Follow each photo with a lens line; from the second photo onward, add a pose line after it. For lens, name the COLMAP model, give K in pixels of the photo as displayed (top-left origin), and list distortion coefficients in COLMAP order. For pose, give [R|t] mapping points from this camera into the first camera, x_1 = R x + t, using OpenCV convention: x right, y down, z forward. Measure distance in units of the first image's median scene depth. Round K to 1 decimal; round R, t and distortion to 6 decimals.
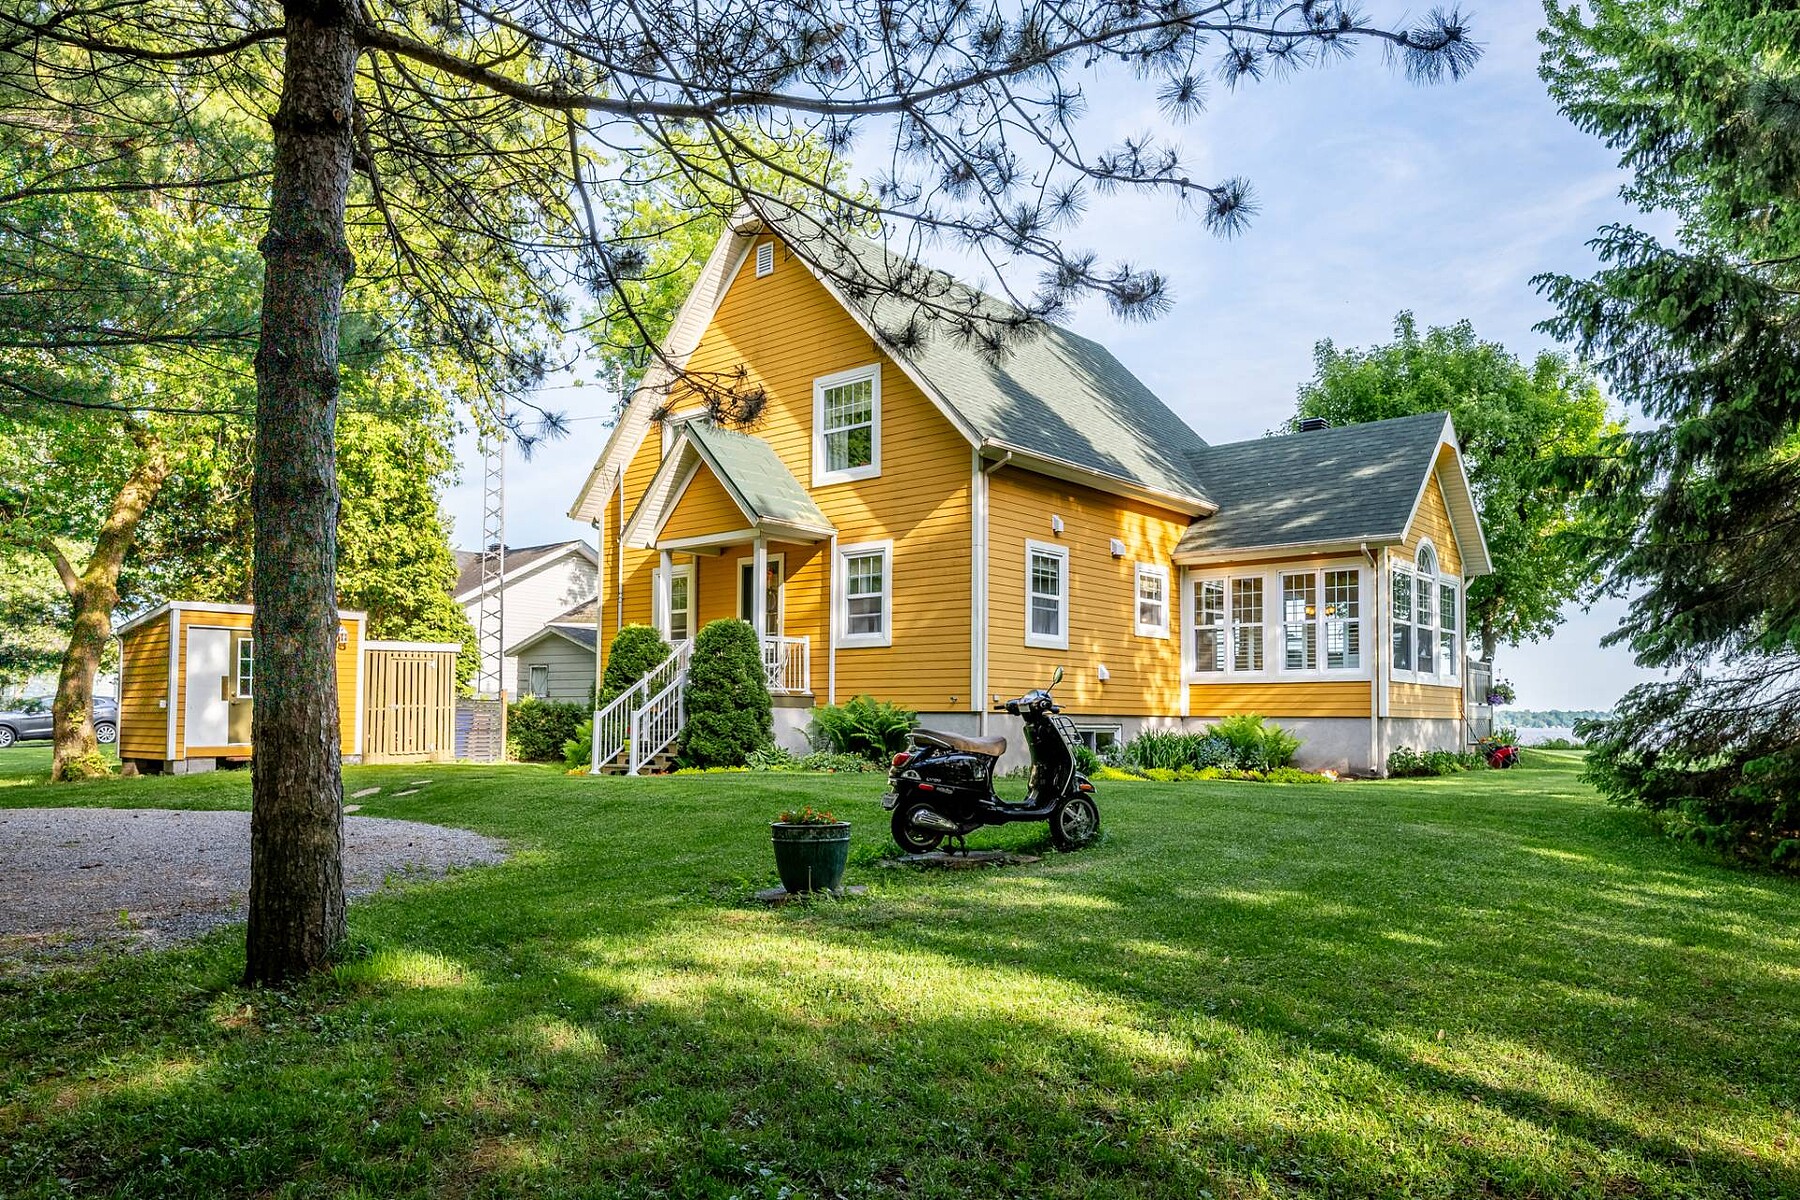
lens RADIAL K [[1267.4, 0, 894.0], [0, 1267.4, 660.4], [0, 0, 1]] dist [0.000369, -0.048506]
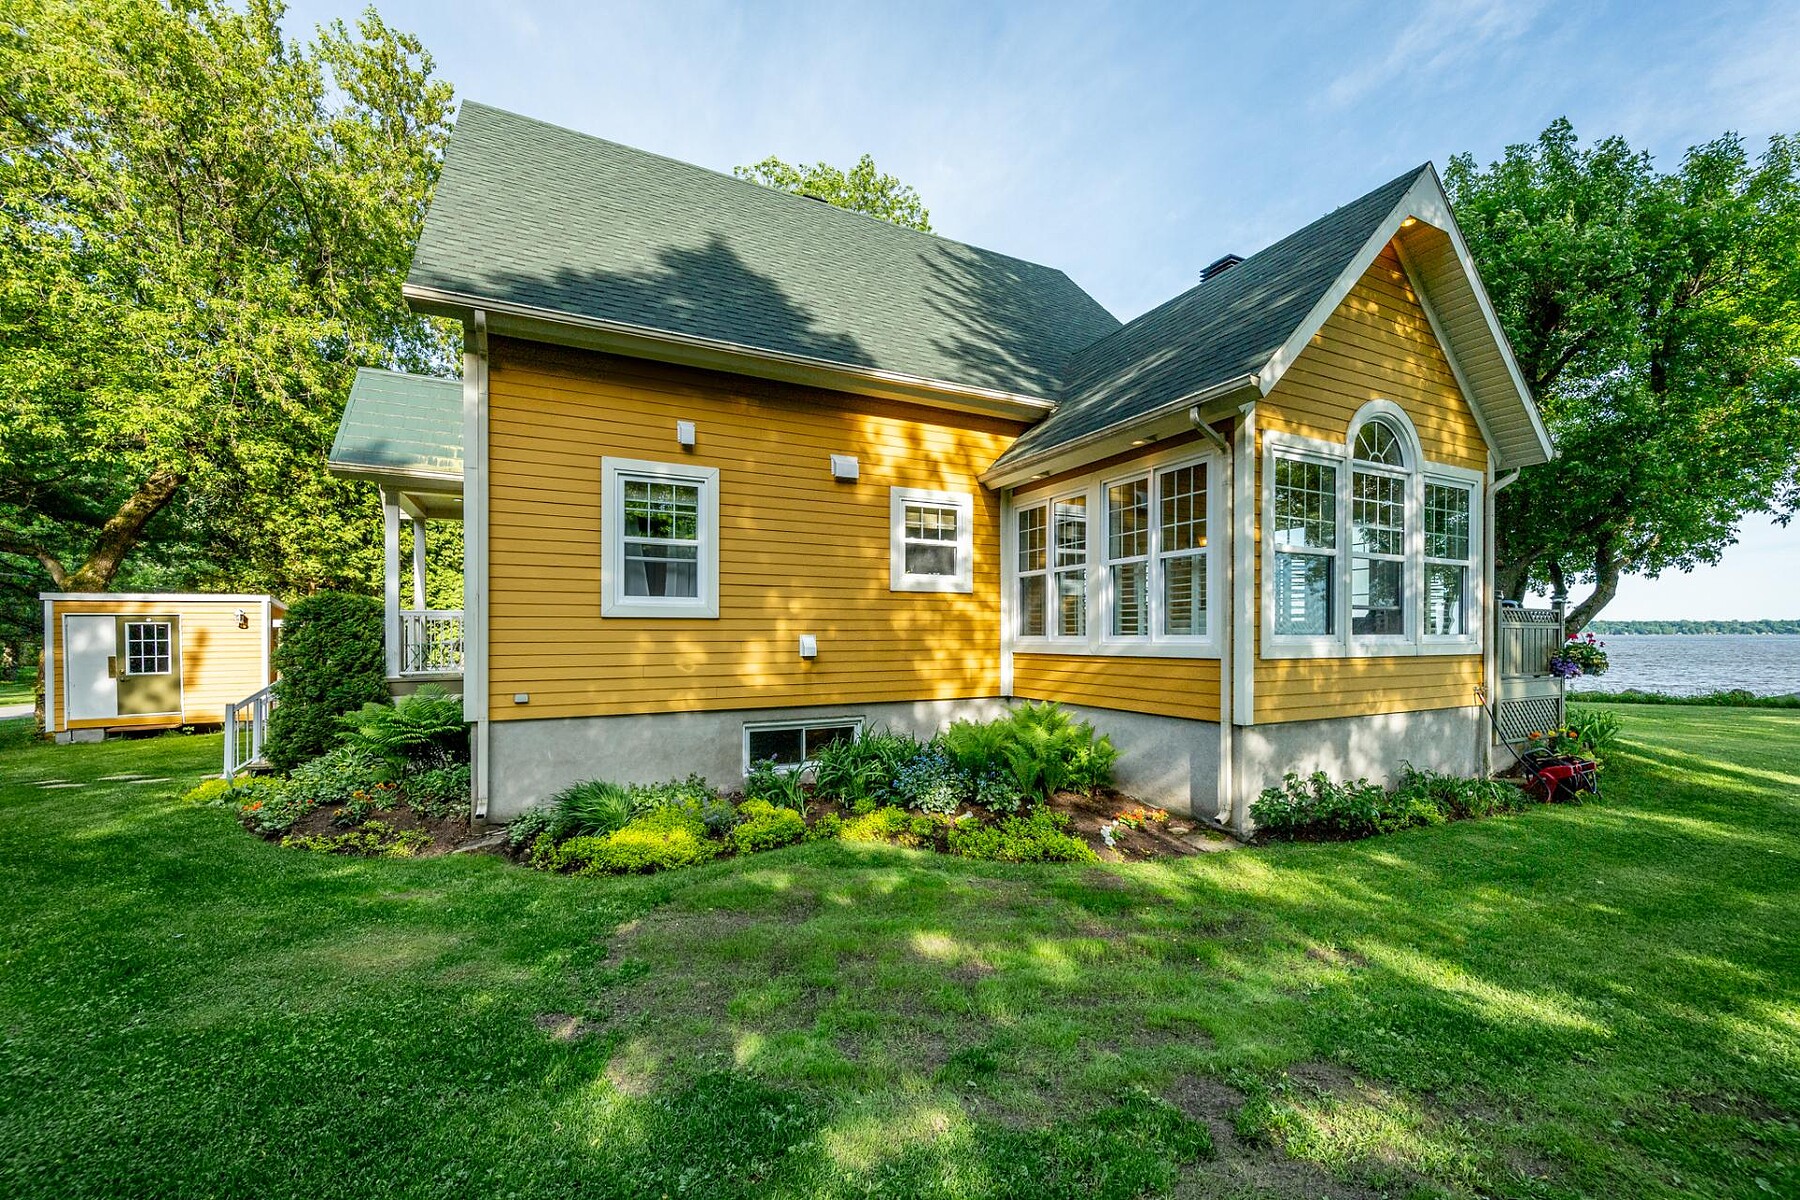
lens RADIAL K [[725.7, 0, 901.4], [0, 725.7, 646.2], [0, 0, 1]] dist [0.001947, -0.004357]
pose [[0.923187, -0.004598, -0.384323, 0.347658], [0.029149, 0.997886, 0.058081, -0.011471], [0.383244, -0.064822, 0.921370, 0.611082]]
